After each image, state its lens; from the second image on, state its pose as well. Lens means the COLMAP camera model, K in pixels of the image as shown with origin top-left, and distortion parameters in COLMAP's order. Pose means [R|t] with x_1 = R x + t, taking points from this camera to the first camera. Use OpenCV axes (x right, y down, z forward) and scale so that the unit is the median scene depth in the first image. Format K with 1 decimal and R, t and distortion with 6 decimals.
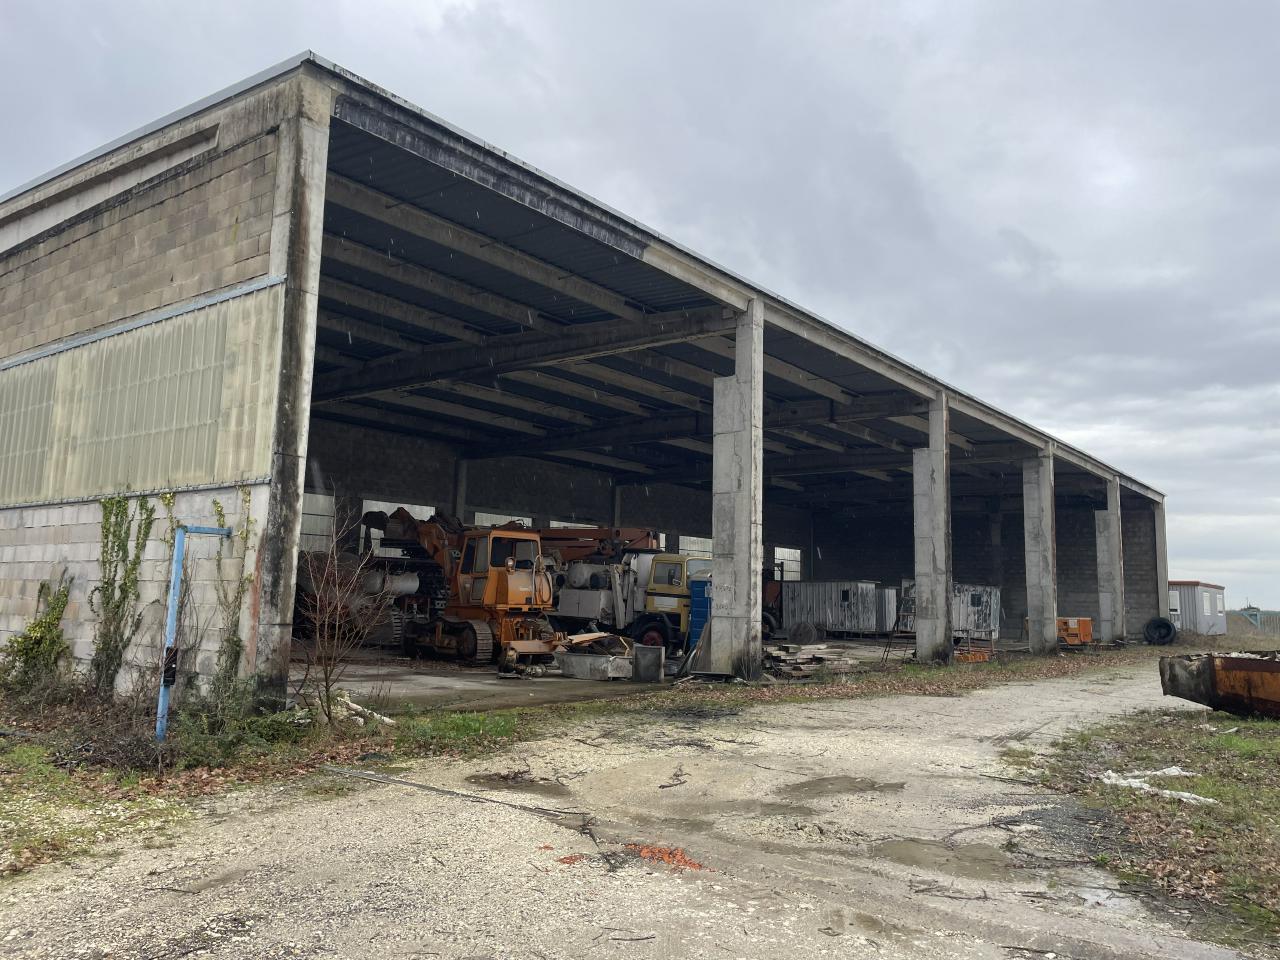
lens RADIAL K [[965.6, 0, 640.3], [0, 965.6, 467.9], [0, 0, 1]] dist [0.097025, -0.109753]
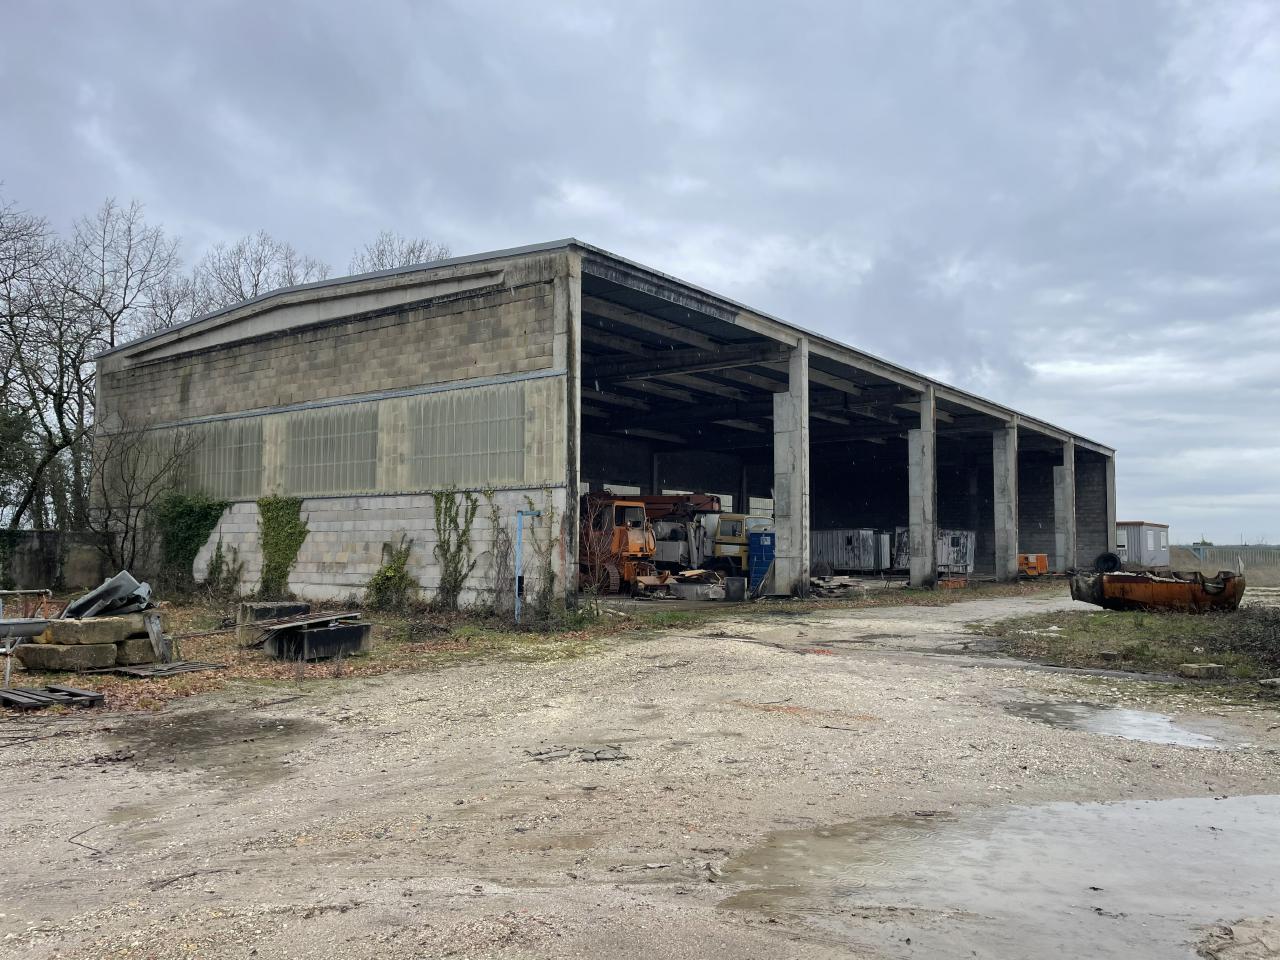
lens RADIAL K [[965.6, 0, 641.1], [0, 965.6, 489.3], [0, 0, 1]] dist [0.097025, -0.109753]
pose [[0.999666, -0.020119, 0.016221, -0.135979], [0.018861, 0.997060, 0.074272, -0.056404], [-0.017668, -0.073942, 0.997106, -0.408438]]
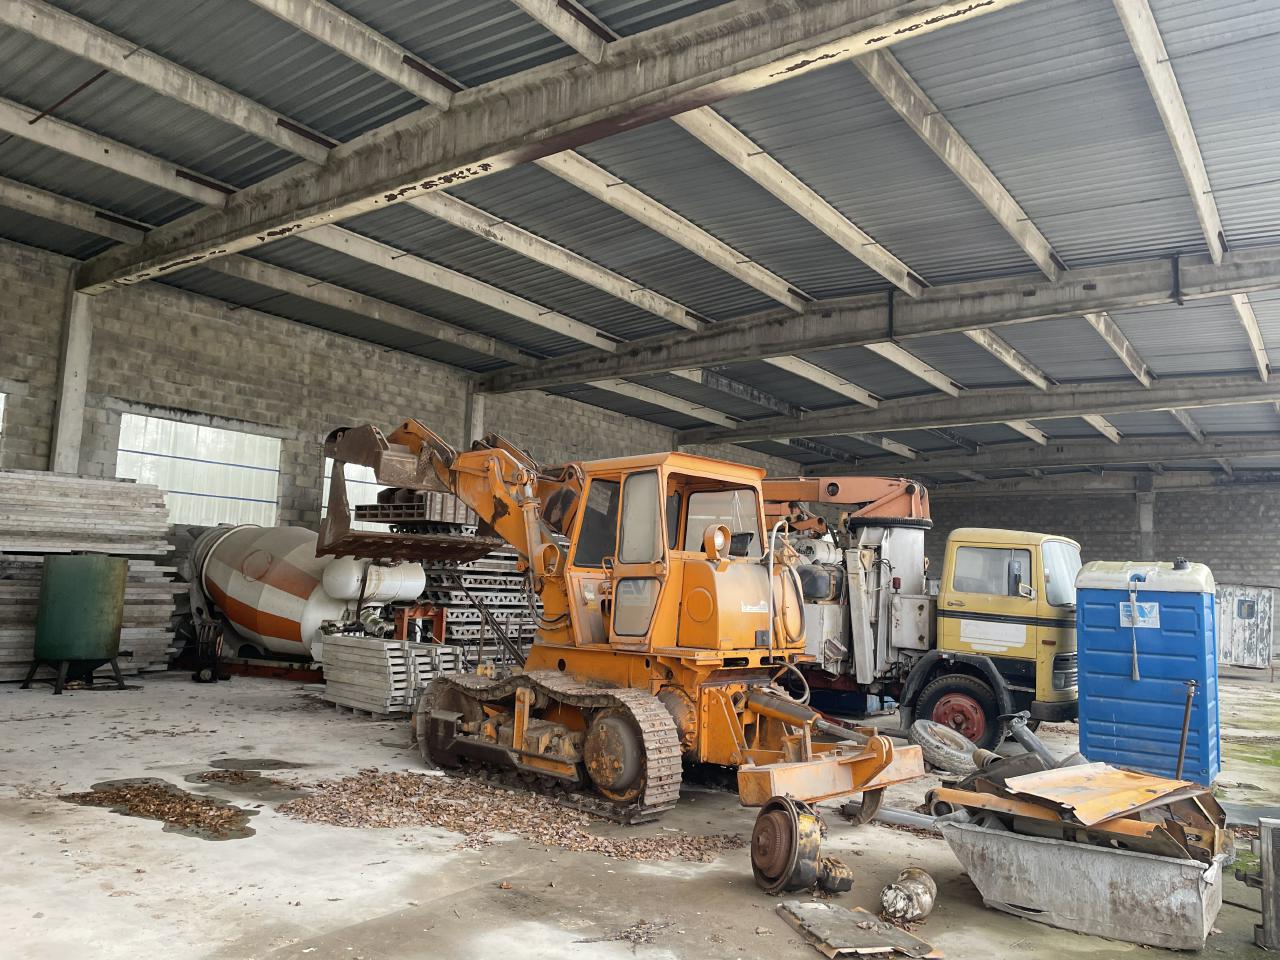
lens RADIAL K [[965.6, 0, 640.3], [0, 965.6, 481.1], [0, 0, 1]] dist [0.097025, -0.109753]
pose [[0.999365, 0.009516, 0.034348, -0.175315], [-0.010292, 0.999695, 0.022469, 0.065958], [-0.034124, -0.022808, 0.999157, 0.613546]]
